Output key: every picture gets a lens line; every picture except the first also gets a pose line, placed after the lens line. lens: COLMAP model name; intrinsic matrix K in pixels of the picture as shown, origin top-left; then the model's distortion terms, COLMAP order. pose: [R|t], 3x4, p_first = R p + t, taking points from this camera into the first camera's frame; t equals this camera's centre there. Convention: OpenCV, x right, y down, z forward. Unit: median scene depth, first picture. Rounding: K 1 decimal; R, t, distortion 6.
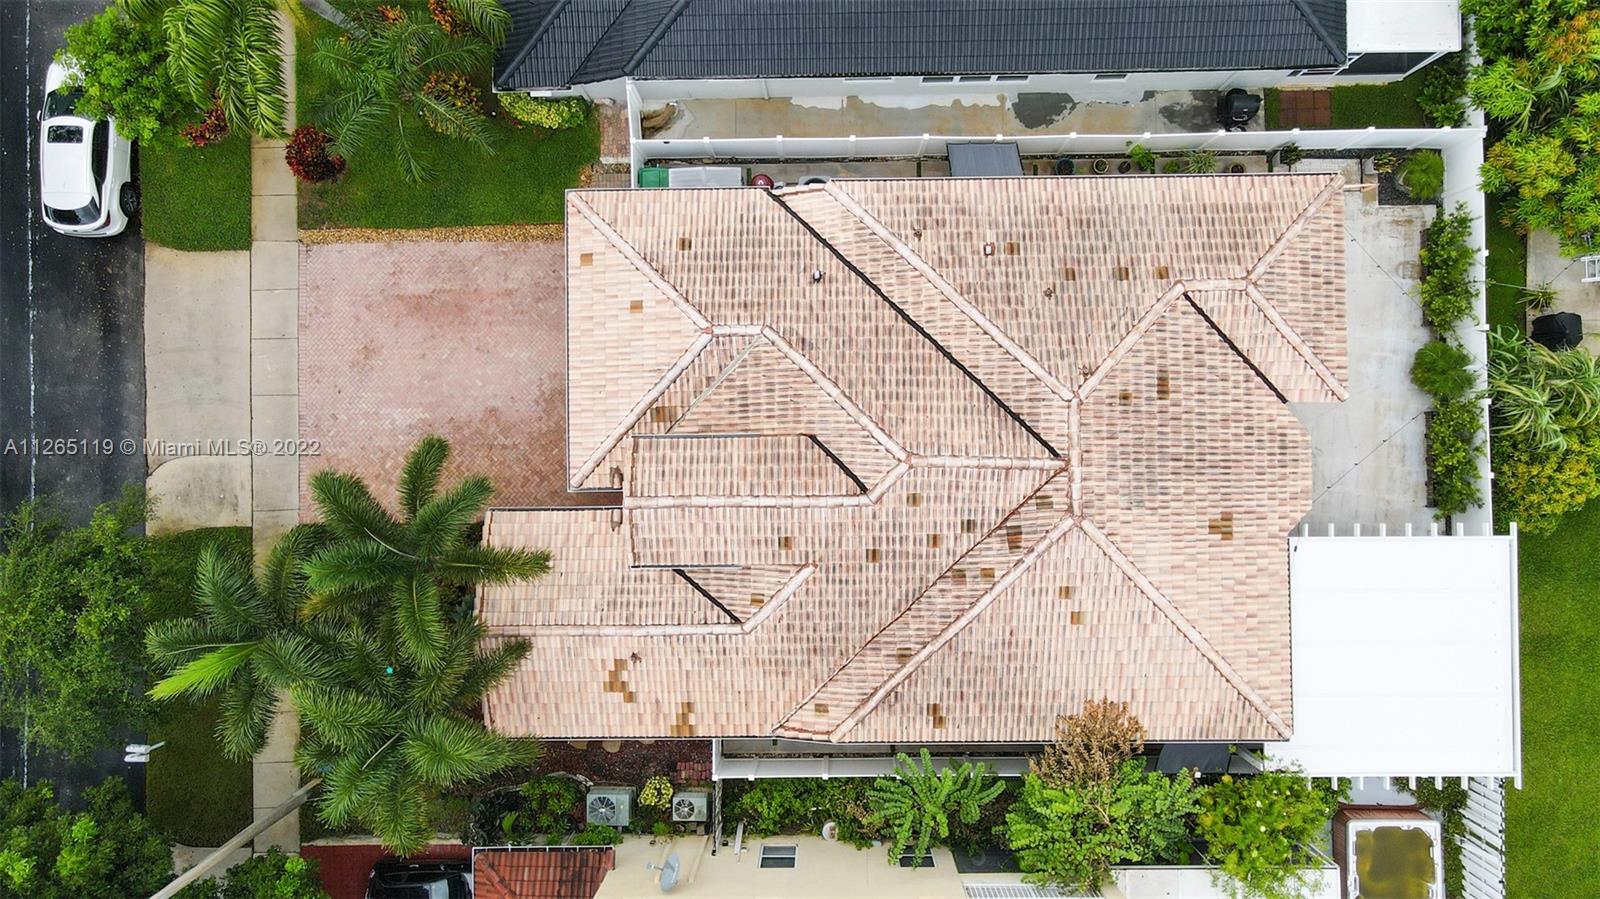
lens RADIAL K [[1151.5, 0, 800.0], [0, 1151.5, 449.5], [0, 0, 1]] dist [-0.000948, 0.000033]
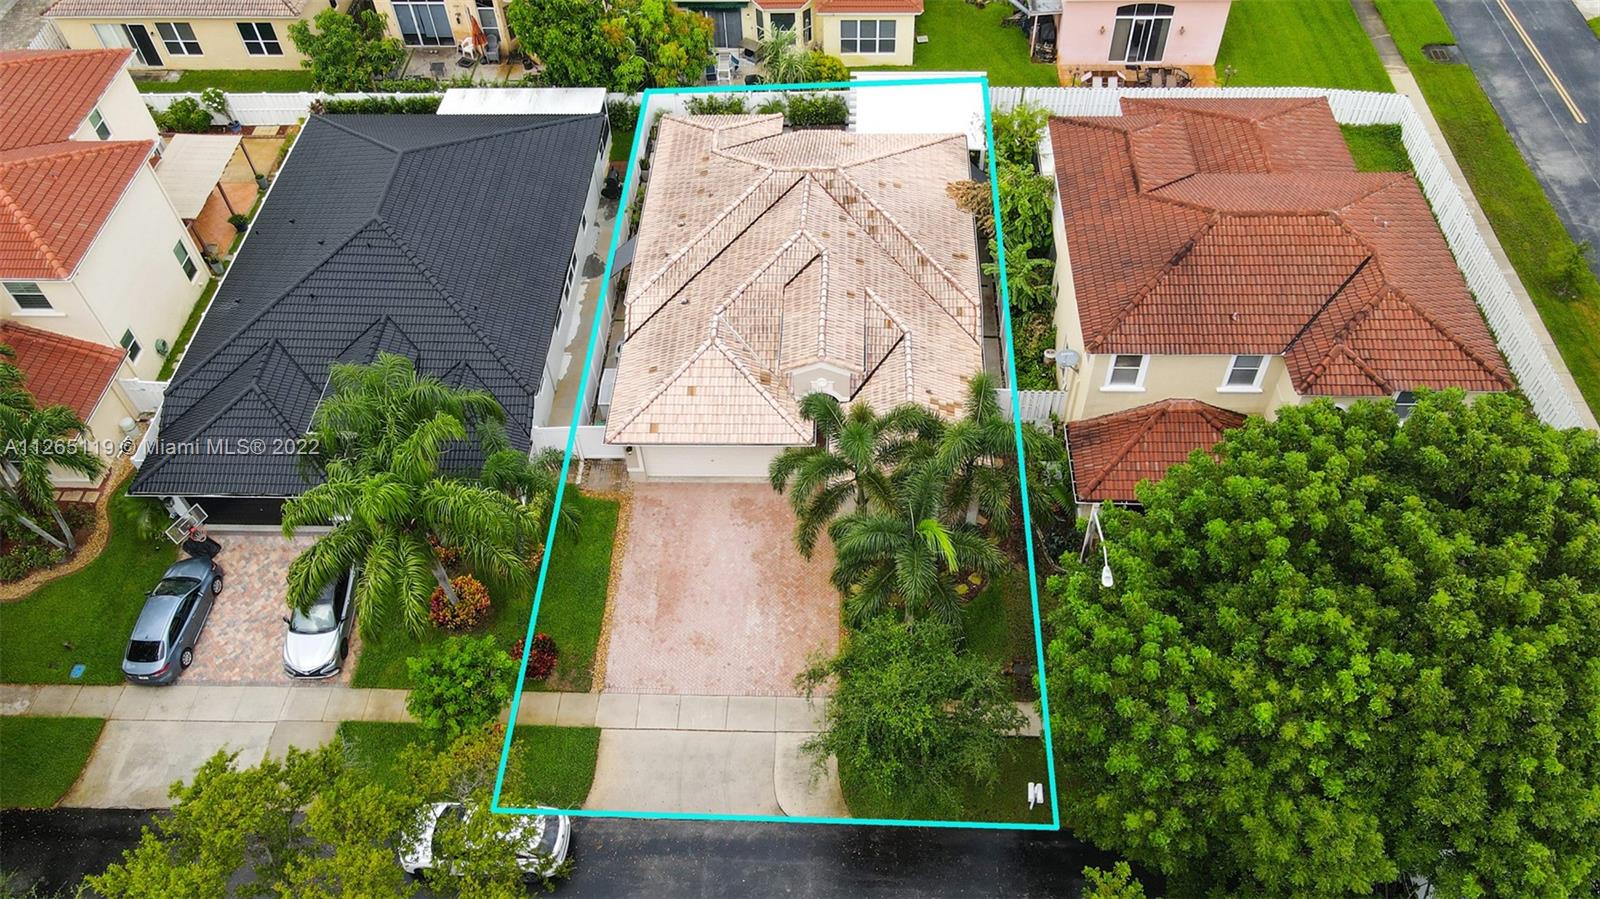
lens RADIAL K [[1151.5, 0, 800.0], [0, 1151.5, 449.5], [0, 0, 1]] dist [-0.000948, 0.000033]
pose [[0.048460, -0.767864, 0.638778, -1.154535], [0.998637, 0.024827, -0.045917, 0.086347], [0.019399, 0.640132, 0.768020, -0.086164]]
